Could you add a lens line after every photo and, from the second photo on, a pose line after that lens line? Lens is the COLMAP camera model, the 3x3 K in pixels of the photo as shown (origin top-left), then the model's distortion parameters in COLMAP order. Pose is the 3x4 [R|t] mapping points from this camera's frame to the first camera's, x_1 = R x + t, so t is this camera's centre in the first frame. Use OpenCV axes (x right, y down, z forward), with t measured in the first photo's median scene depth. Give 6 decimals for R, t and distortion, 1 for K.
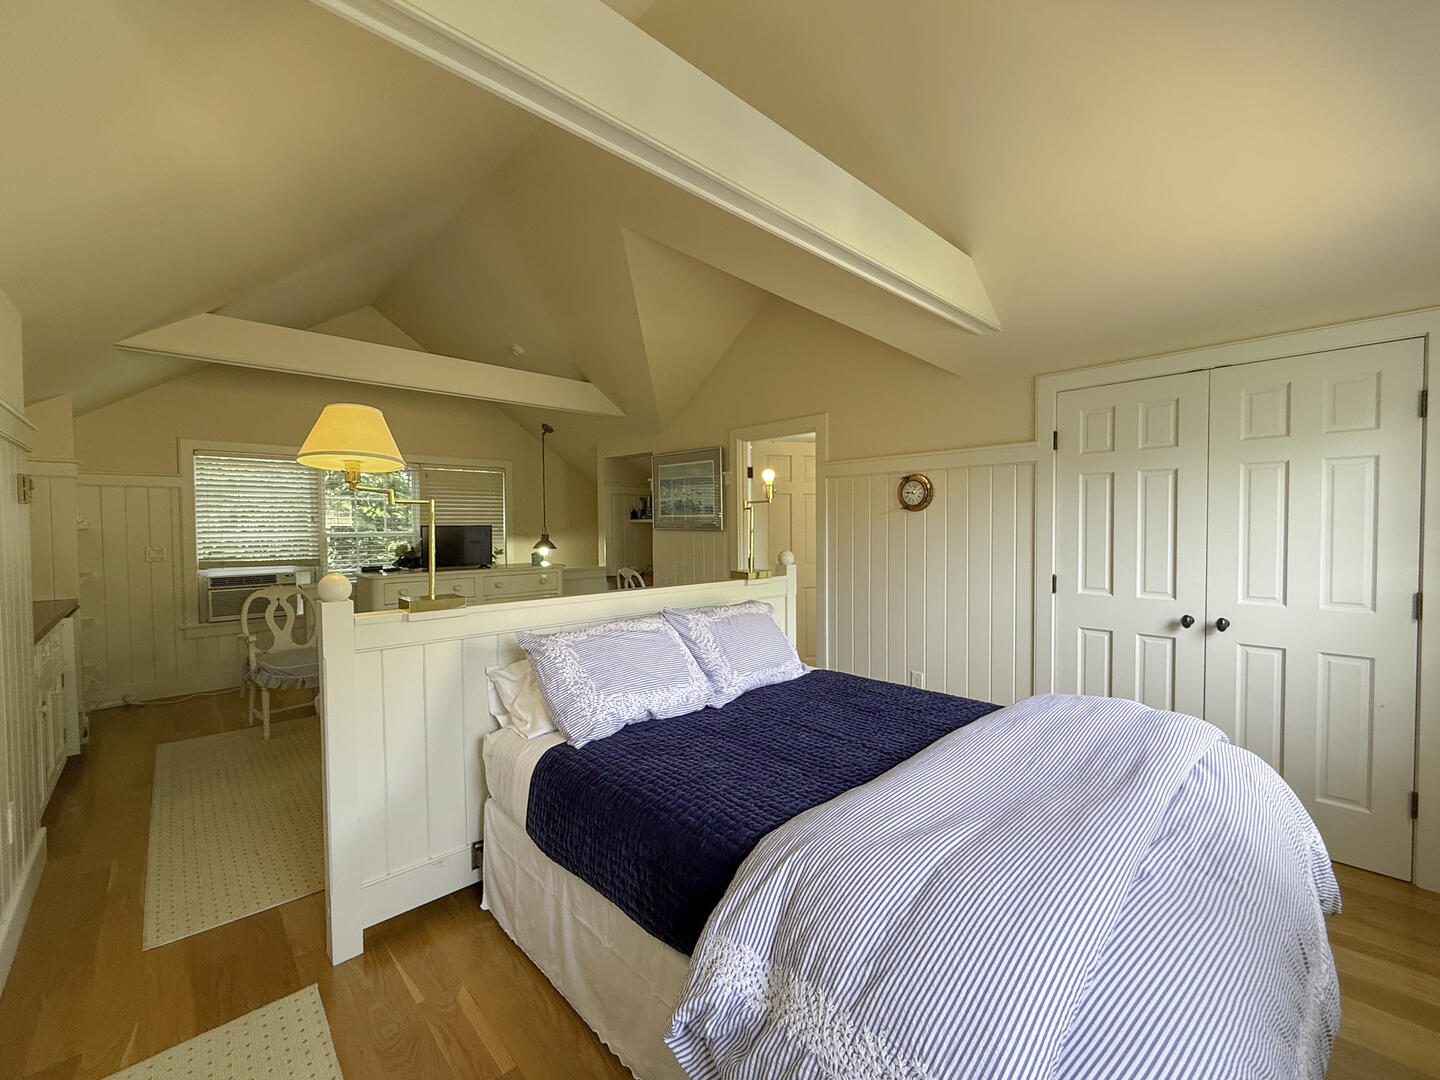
lens RADIAL K [[595.8, 0, 727.1], [0, 595.8, 538.5], [0, 0, 1]] dist [0.002146, 0.000060]
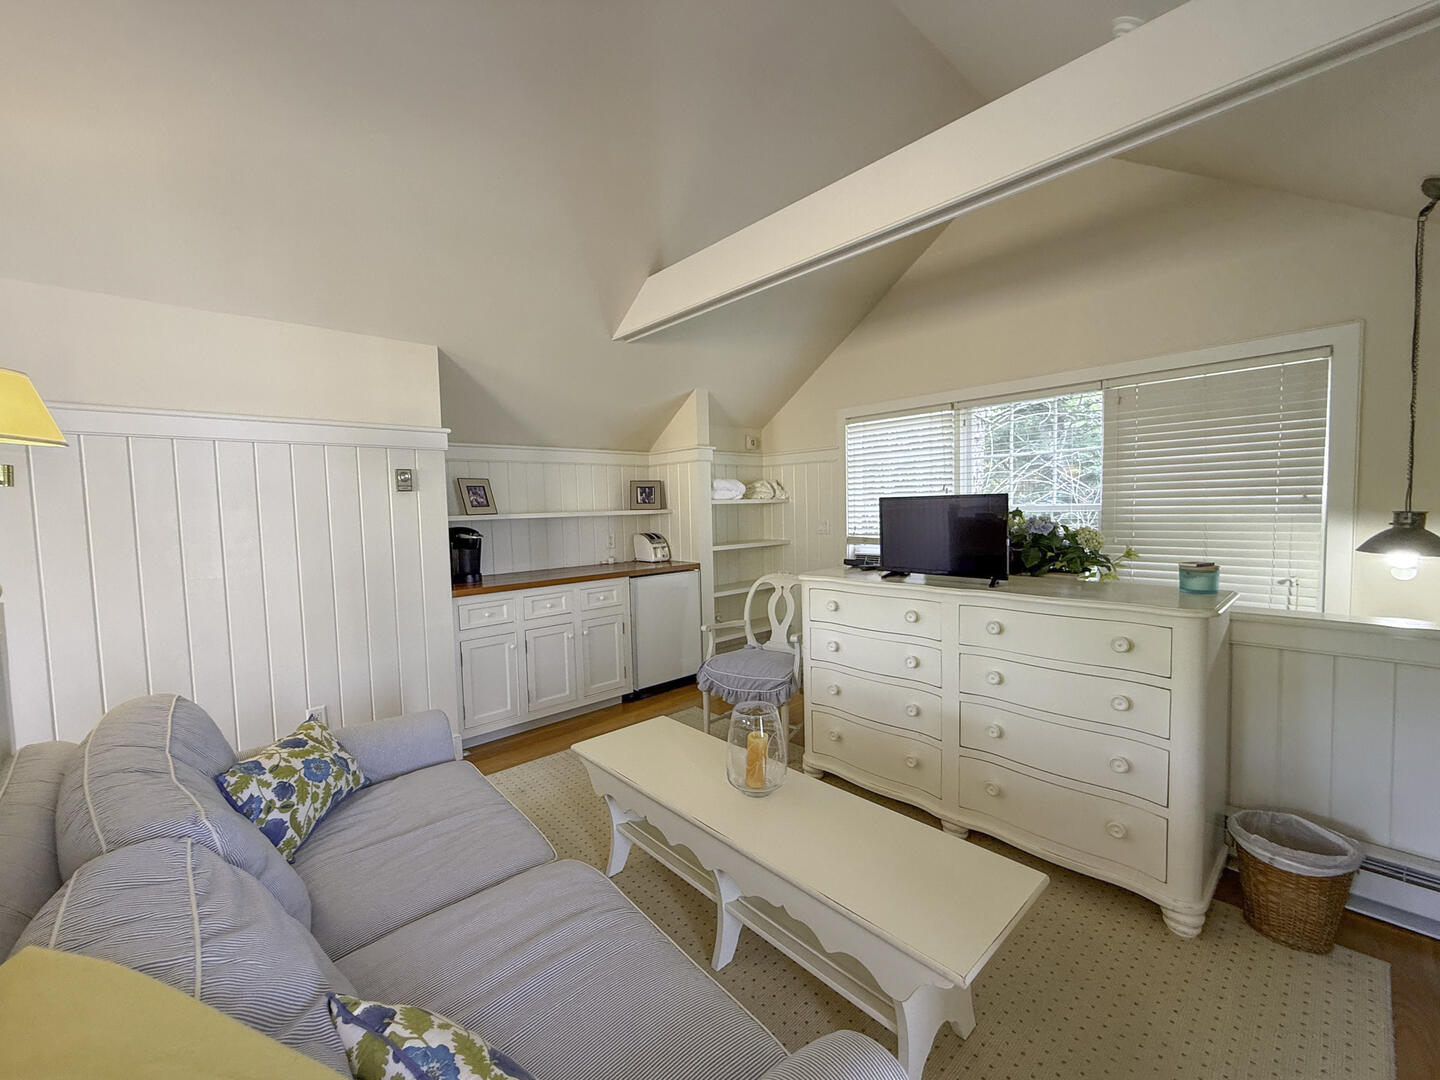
lens RADIAL K [[595.8, 0, 710.2], [0, 595.8, 539.5], [0, 0, 1]] dist [0.002146, 0.000060]
pose [[-0.023974, 0.062695, -0.997745, 0.065141], [-0.002487, 0.998025, 0.062773, -0.015617], [0.999709, 0.003987, -0.023771, 0.815613]]
